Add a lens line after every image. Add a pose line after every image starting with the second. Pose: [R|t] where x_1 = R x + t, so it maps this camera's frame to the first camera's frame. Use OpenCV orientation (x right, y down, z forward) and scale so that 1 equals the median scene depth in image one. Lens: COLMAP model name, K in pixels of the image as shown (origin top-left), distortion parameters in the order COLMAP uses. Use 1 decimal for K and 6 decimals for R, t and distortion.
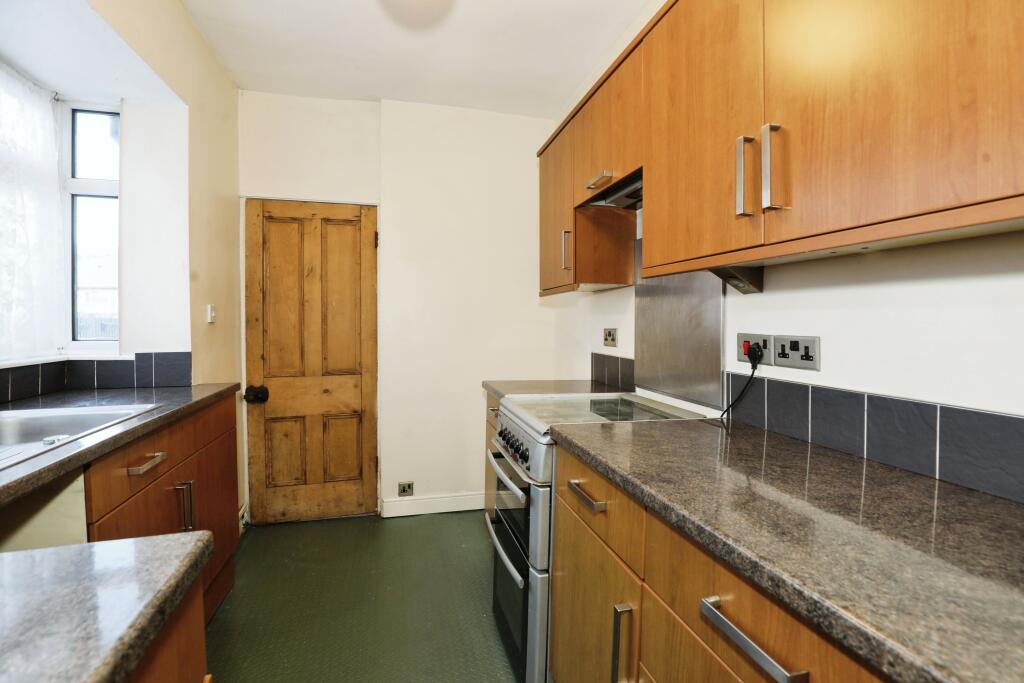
lens RADIAL K [[477.2, 0, 518.5], [0, 477.2, 334.5], [0, 0, 1]] dist [-0.025449, 0.003177]
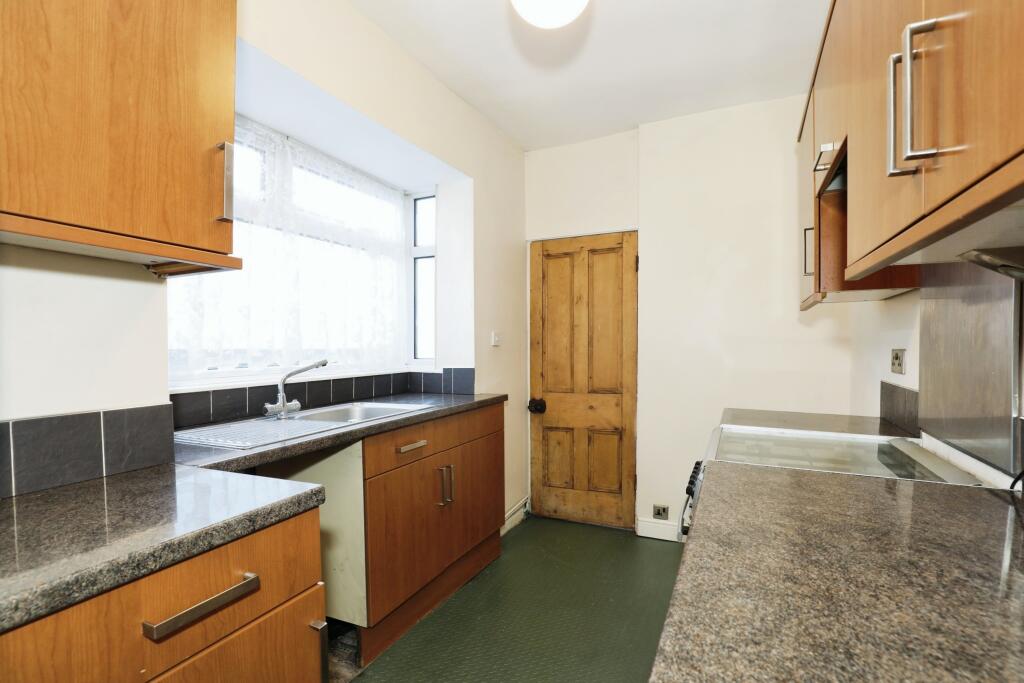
lens RADIAL K [[477.2, 0, 526.0], [0, 477.2, 358.4], [0, 0, 1]] dist [-0.025449, 0.003177]
pose [[0.764052, 0.008764, -0.645095, 0.192257], [-0.006528, 0.999962, 0.005854, 0.000897], [0.645121, -0.000261, 0.764080, 0.066280]]
